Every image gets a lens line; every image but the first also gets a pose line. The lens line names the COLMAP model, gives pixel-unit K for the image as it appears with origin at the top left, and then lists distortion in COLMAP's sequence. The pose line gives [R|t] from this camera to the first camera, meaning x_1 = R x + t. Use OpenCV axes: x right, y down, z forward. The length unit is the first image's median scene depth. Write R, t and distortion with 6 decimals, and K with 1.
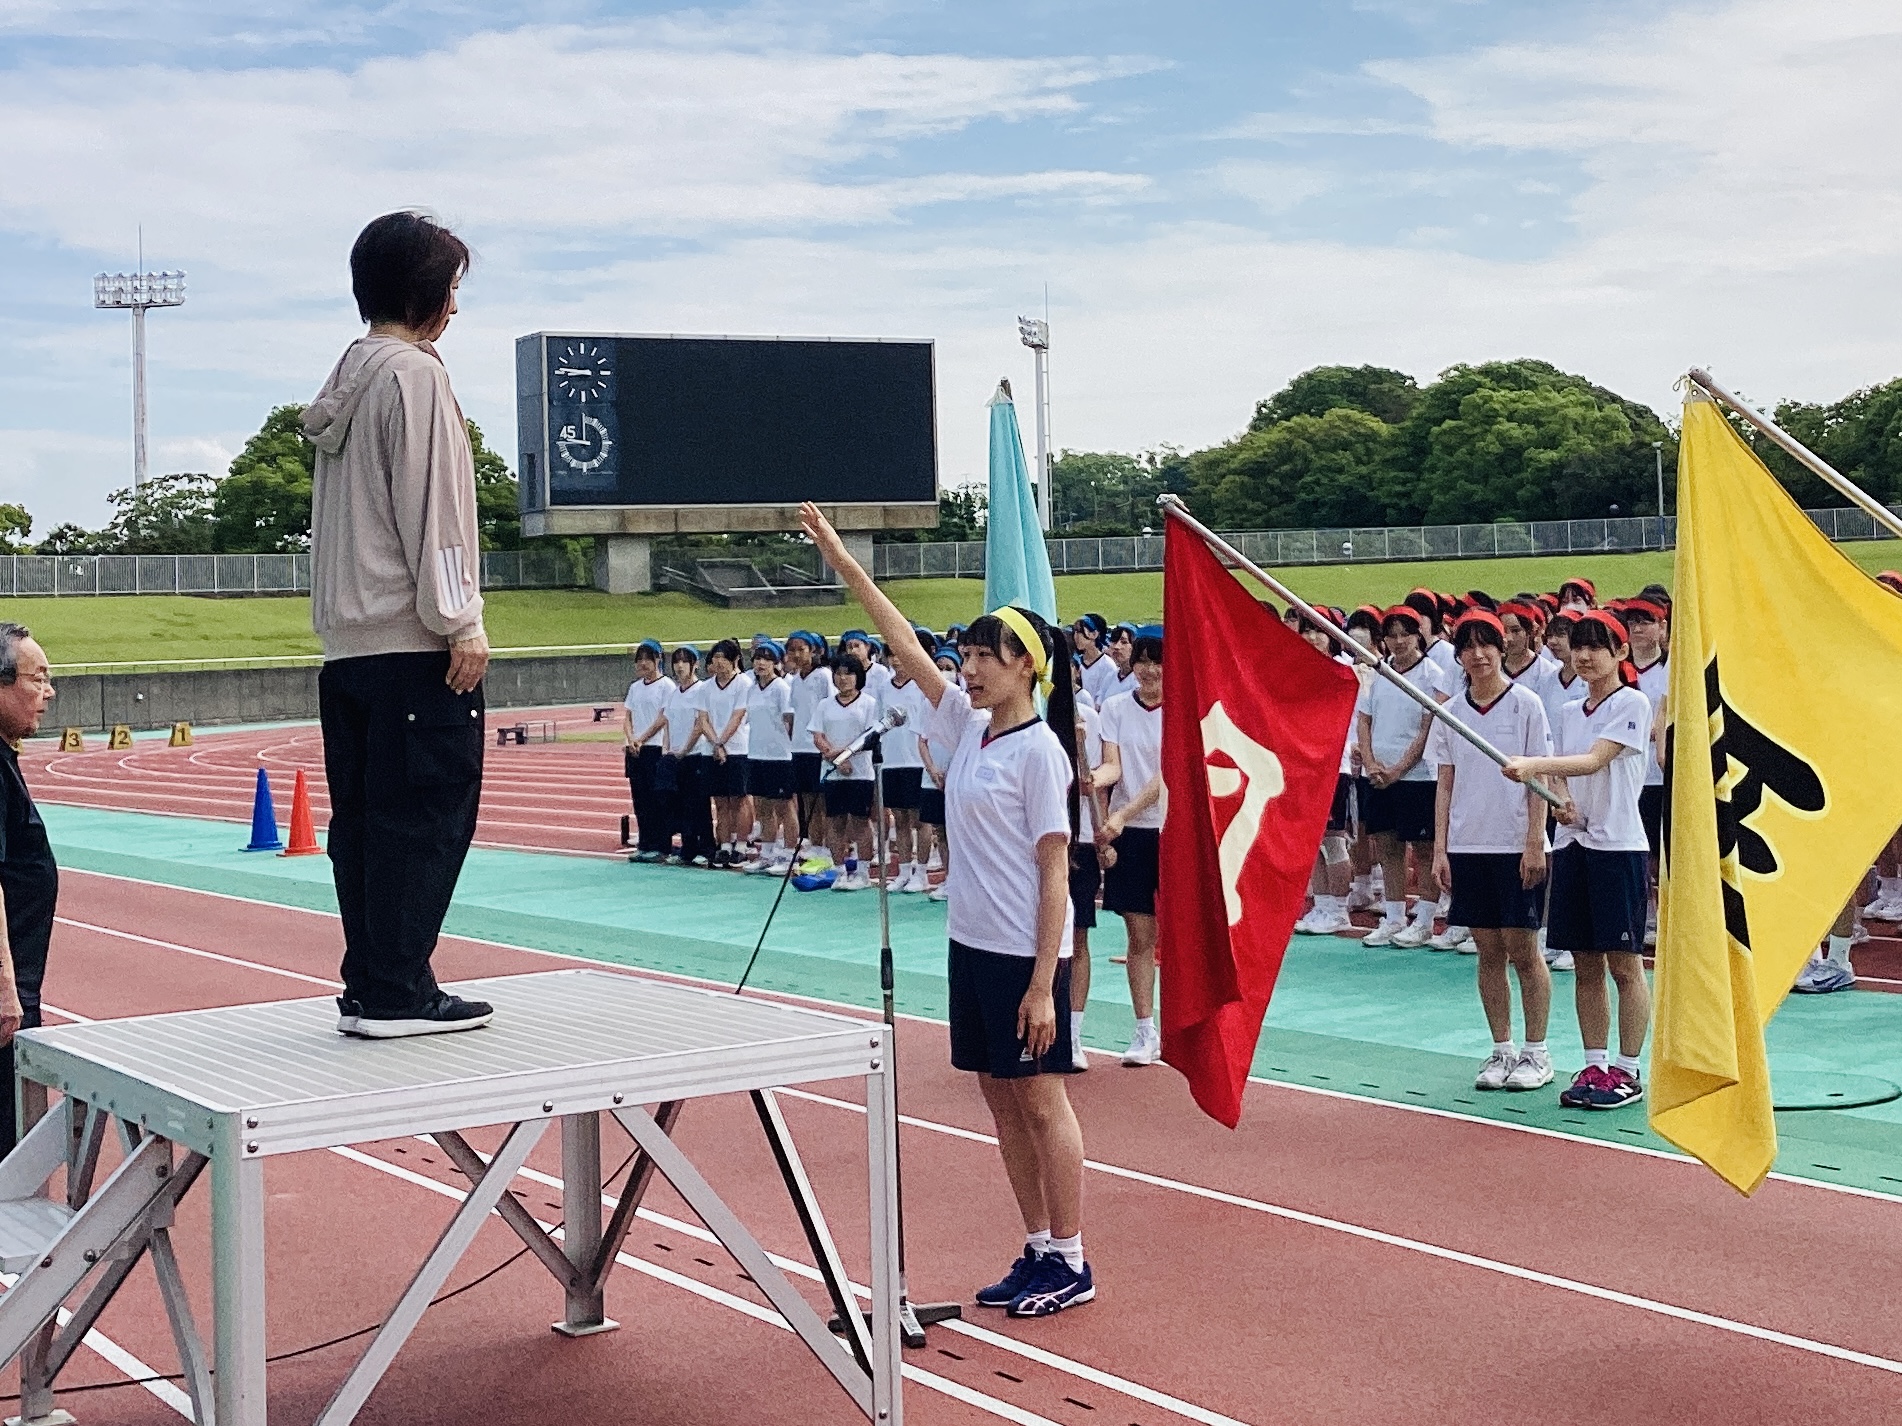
lens RADIAL K [[2985.1, 0, 951.0], [0, 2985.1, 713.0], [0, 0, 1]] dist [0.001394, 0.232852]
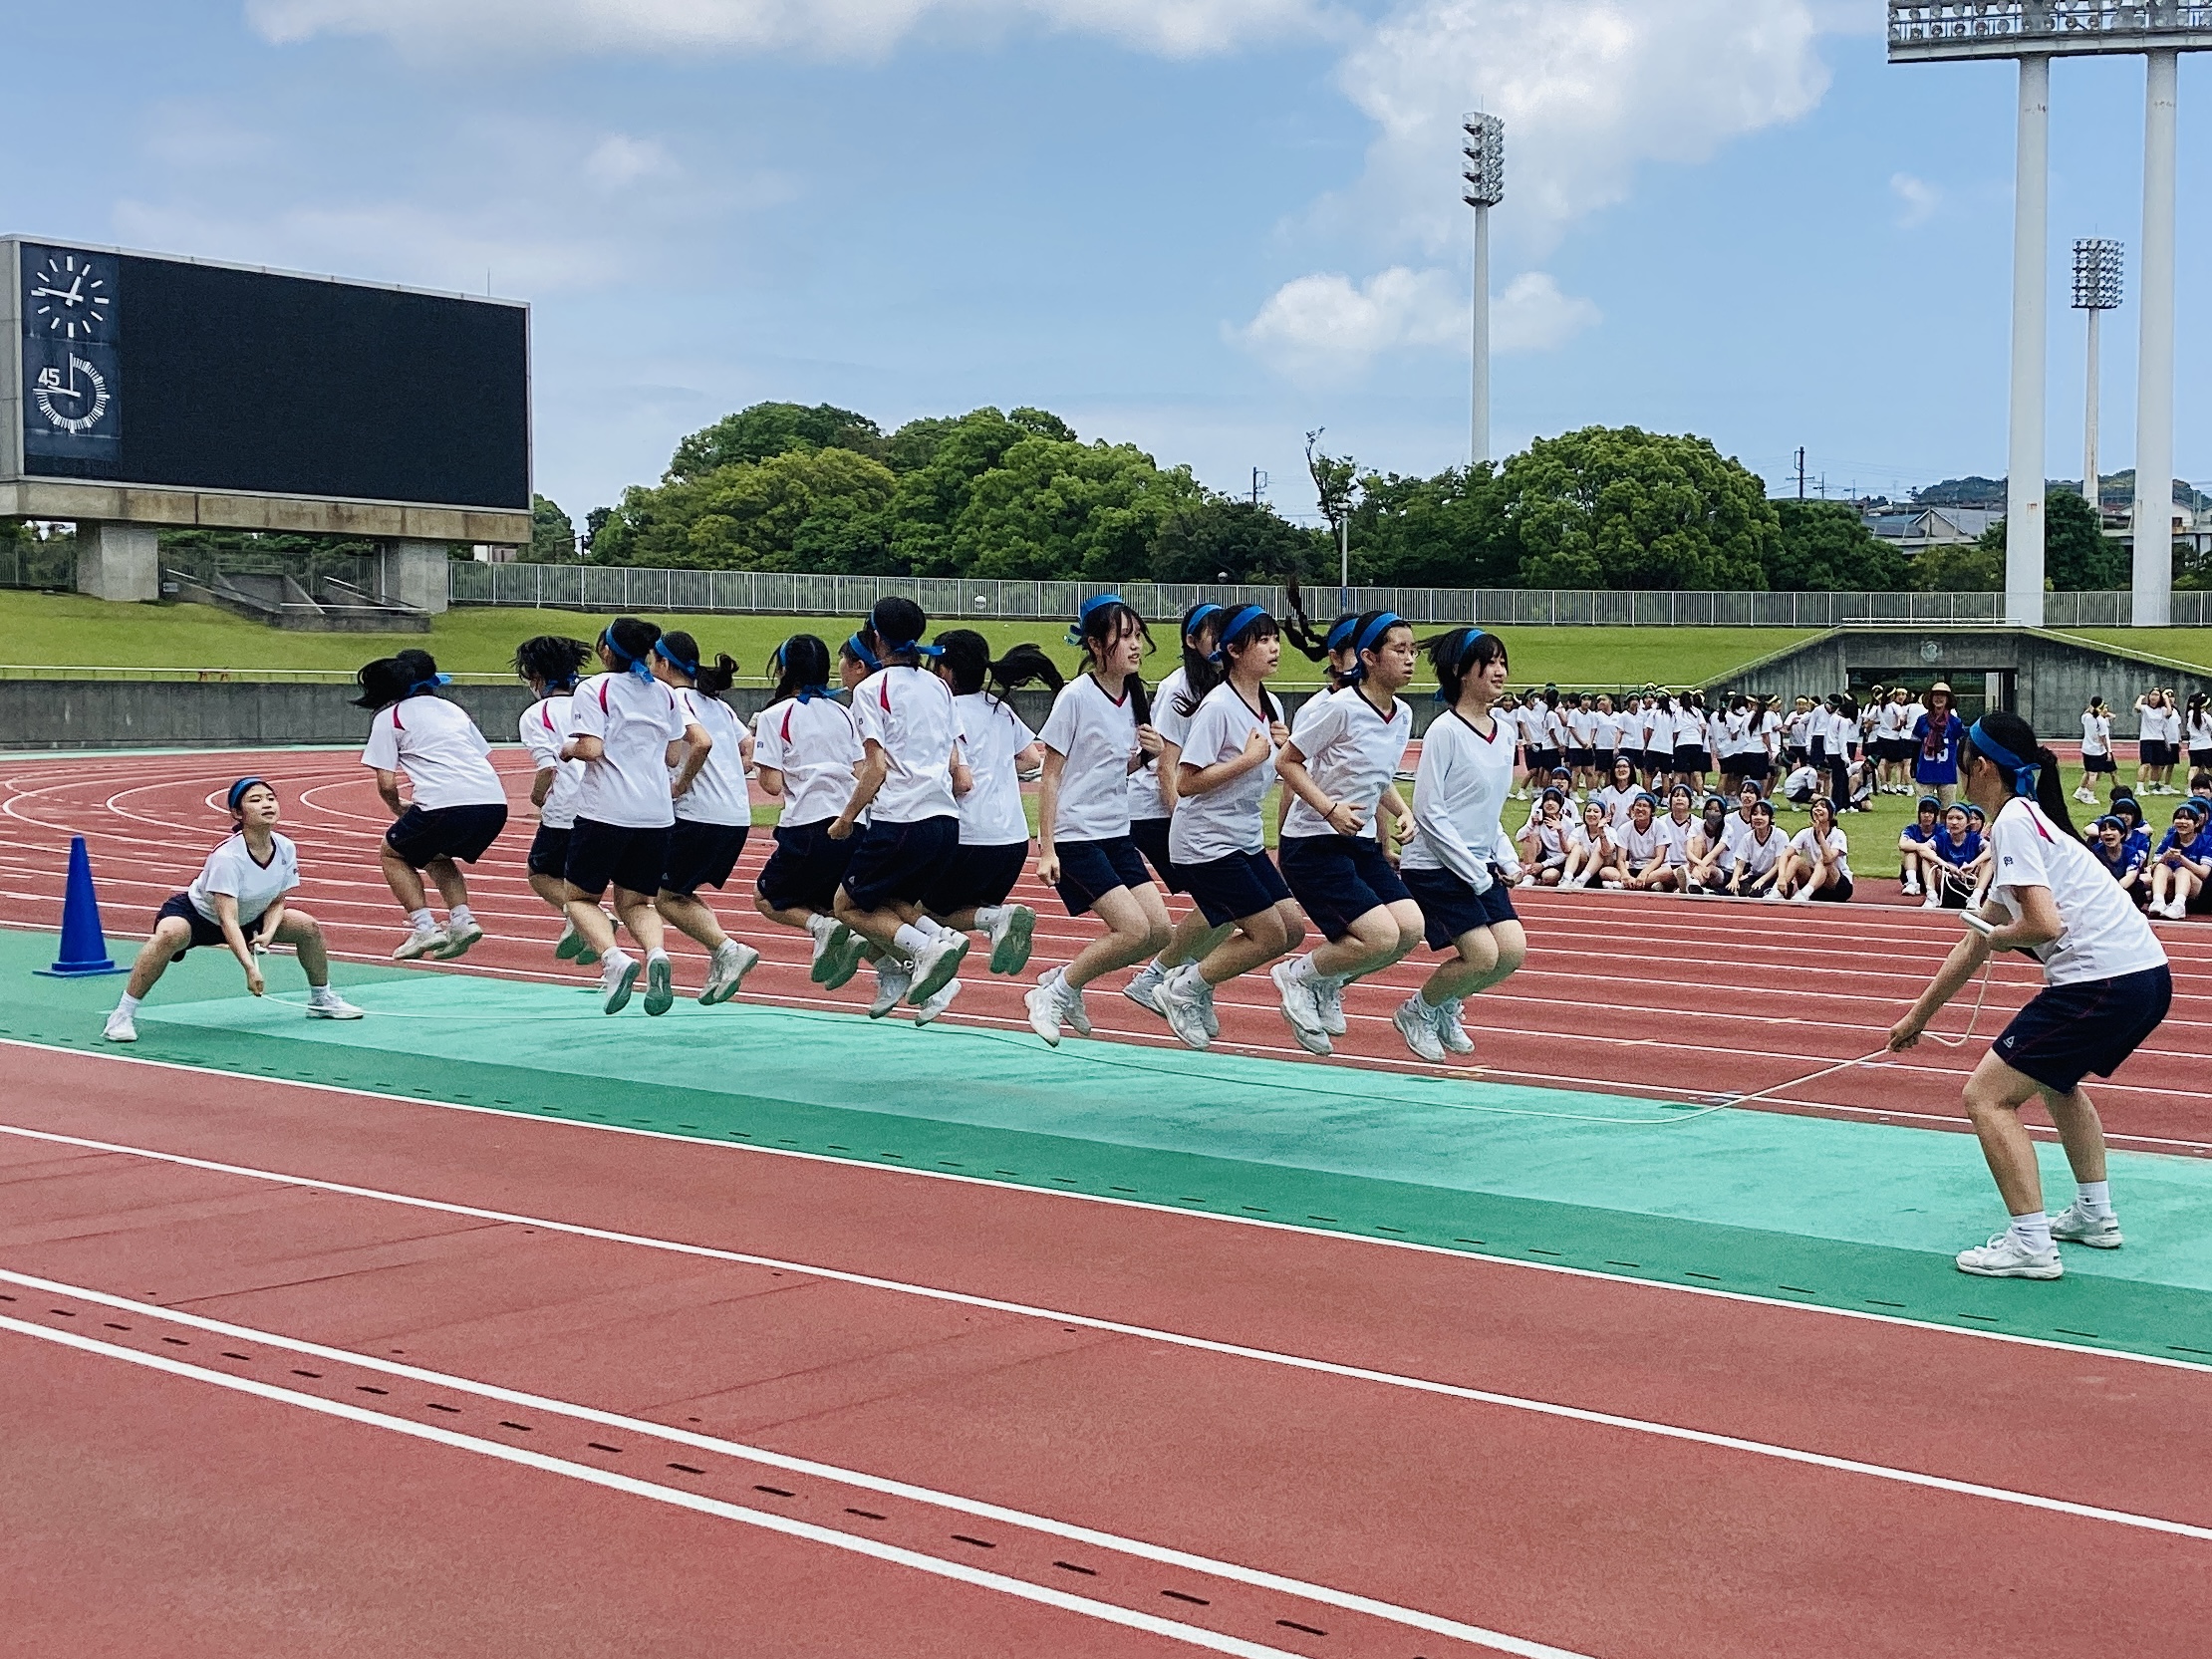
lens RADIAL K [[3028.7, 0, 1308.0], [0, 3028.7, 868.3], [0, 0, 1]] dist [0.054101, -0.112129]
pose [[0.929453, 0.026300, 0.368003, -0.093240], [-0.035371, 0.999213, 0.017926, 0.001829], [-0.367242, -0.029679, 0.929652, 0.153863]]
